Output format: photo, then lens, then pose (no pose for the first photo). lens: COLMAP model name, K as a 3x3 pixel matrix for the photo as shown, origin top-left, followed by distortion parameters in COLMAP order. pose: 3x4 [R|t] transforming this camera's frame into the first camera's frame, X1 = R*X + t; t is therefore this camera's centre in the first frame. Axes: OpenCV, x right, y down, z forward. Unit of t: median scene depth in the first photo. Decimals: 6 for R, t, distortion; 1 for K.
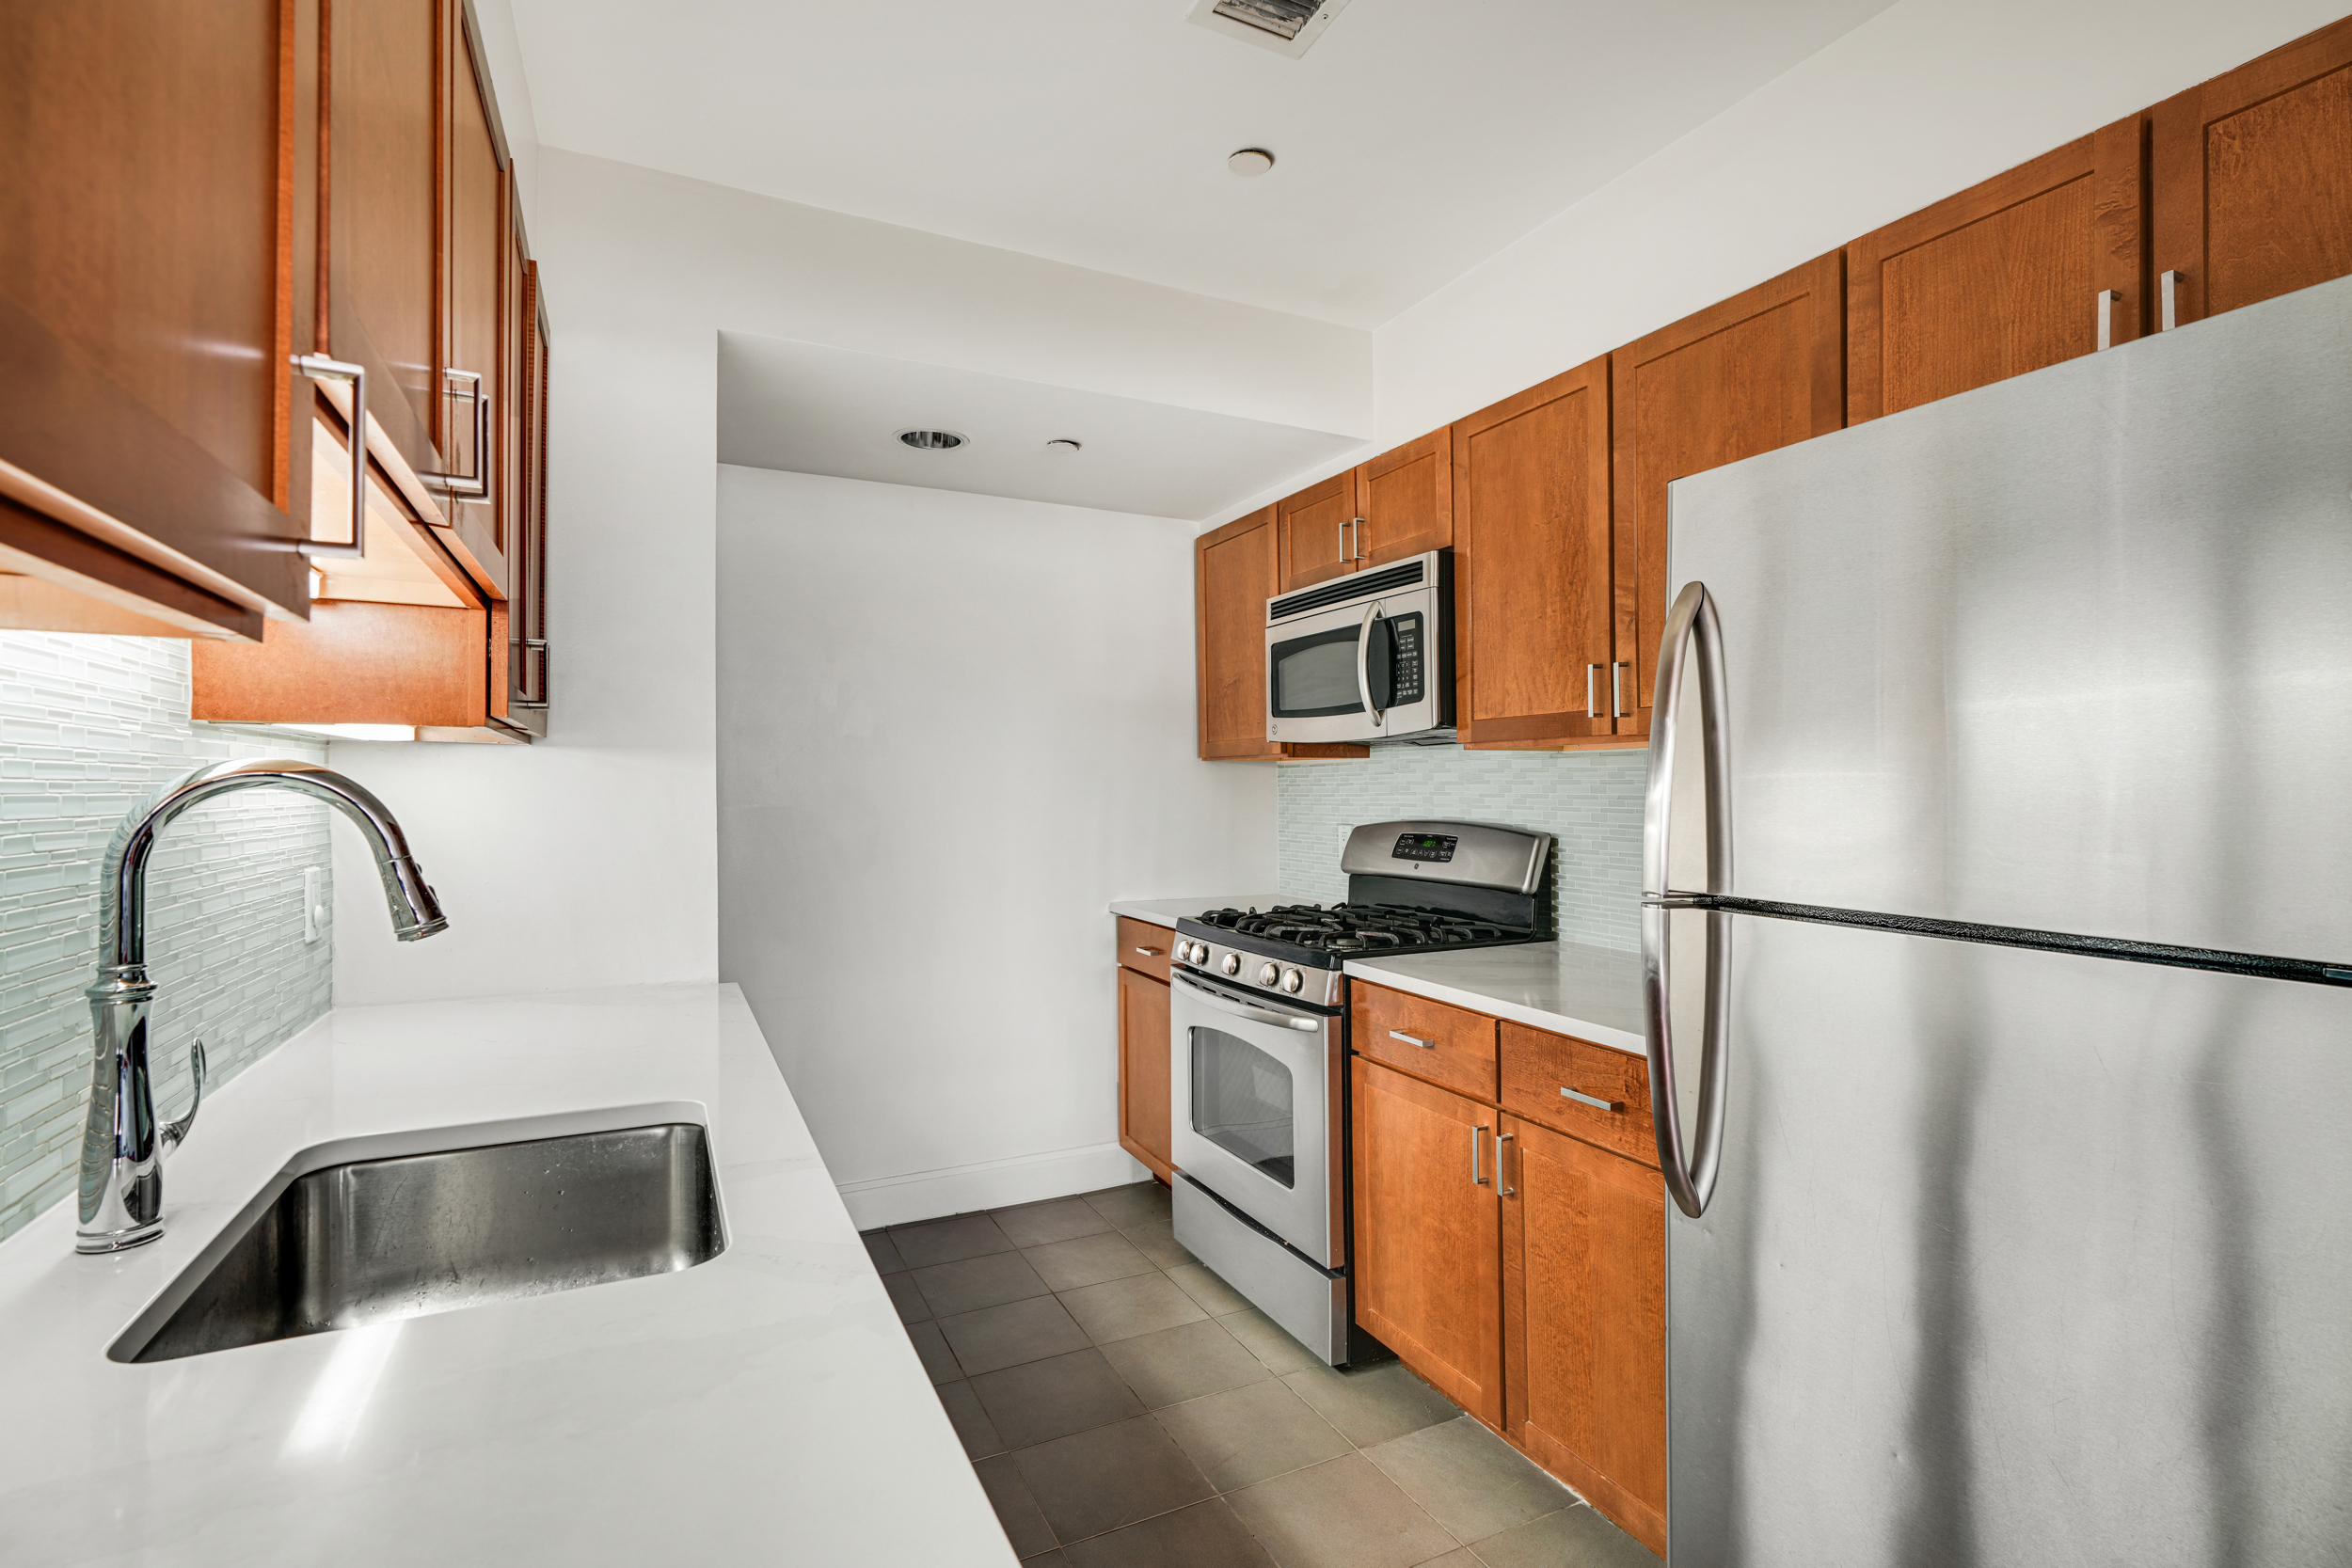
lens RADIAL K [[1099.4, 0, 1181.7], [0, 1099.4, 782.6], [0, 0, 1]] dist [-0.002715, -0.000760]
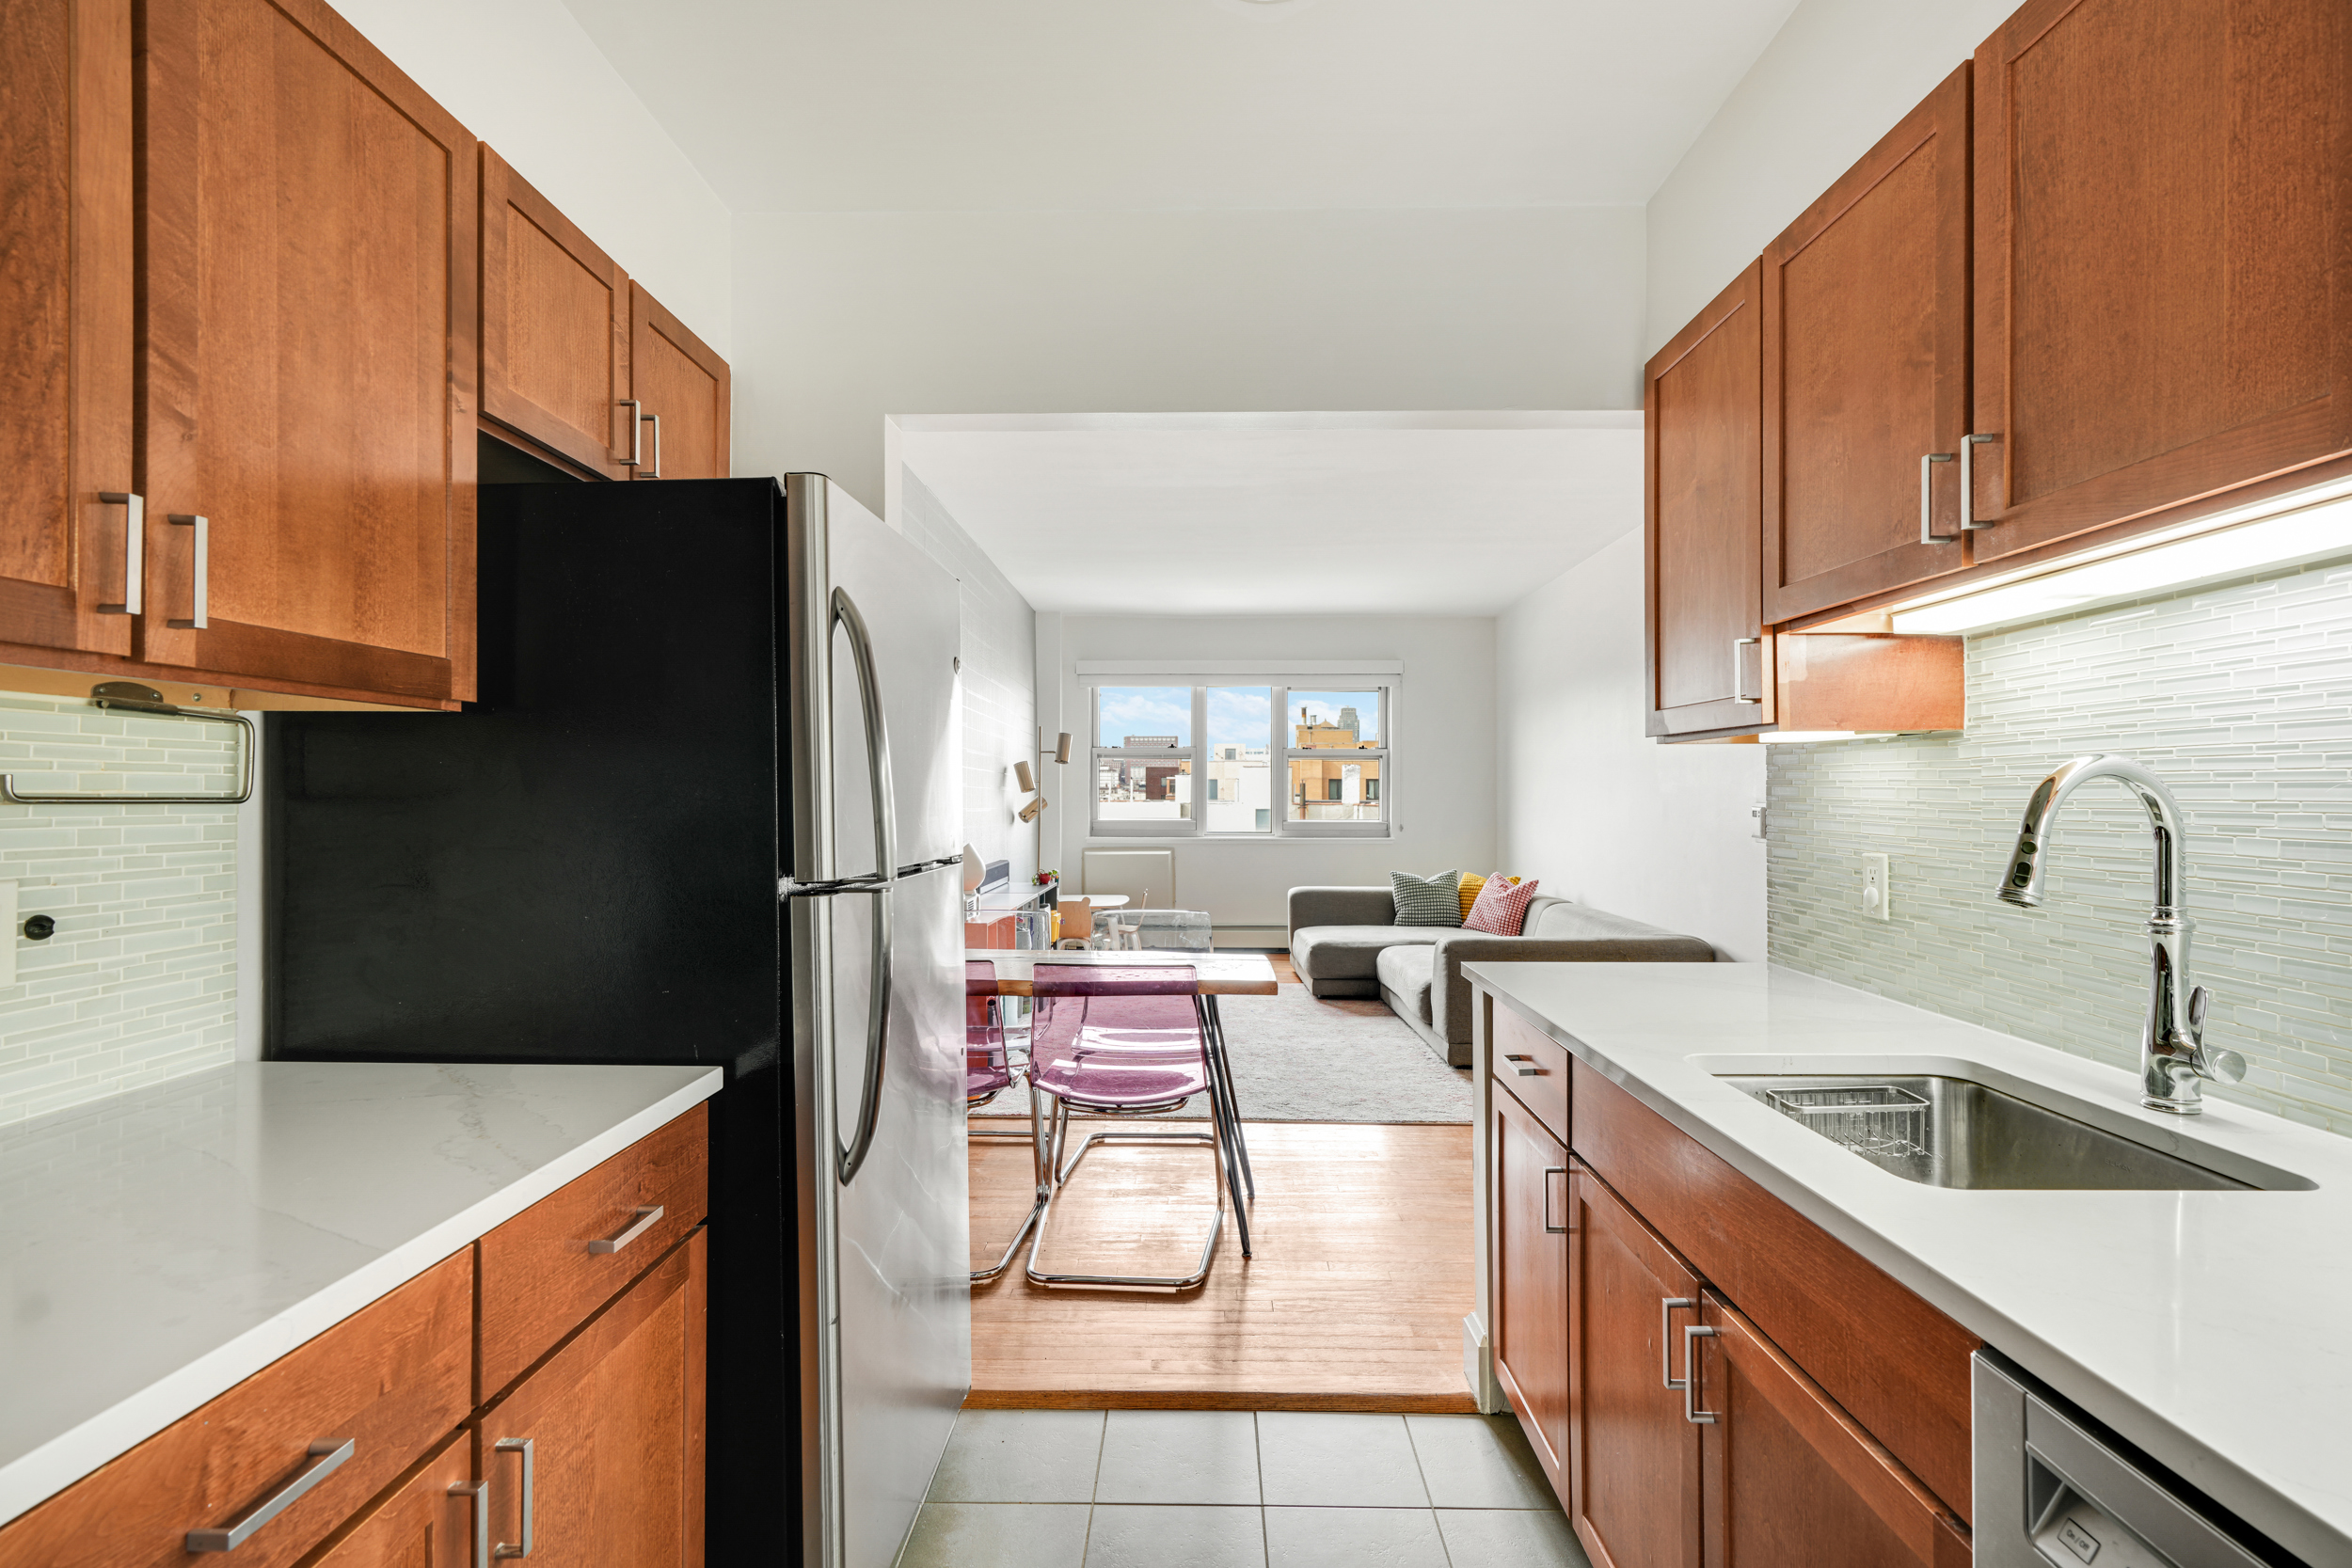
lens RADIAL K [[1099.4, 0, 1175.9], [0, 1099.4, 792.5], [0, 0, 1]] dist [-0.002715, -0.000760]
pose [[-0.891590, 0.002936, 0.452833, -0.207818], [0.000550, 0.999985, -0.005400, 0.014199], [-0.452842, -0.004566, -0.891579, 1.236736]]
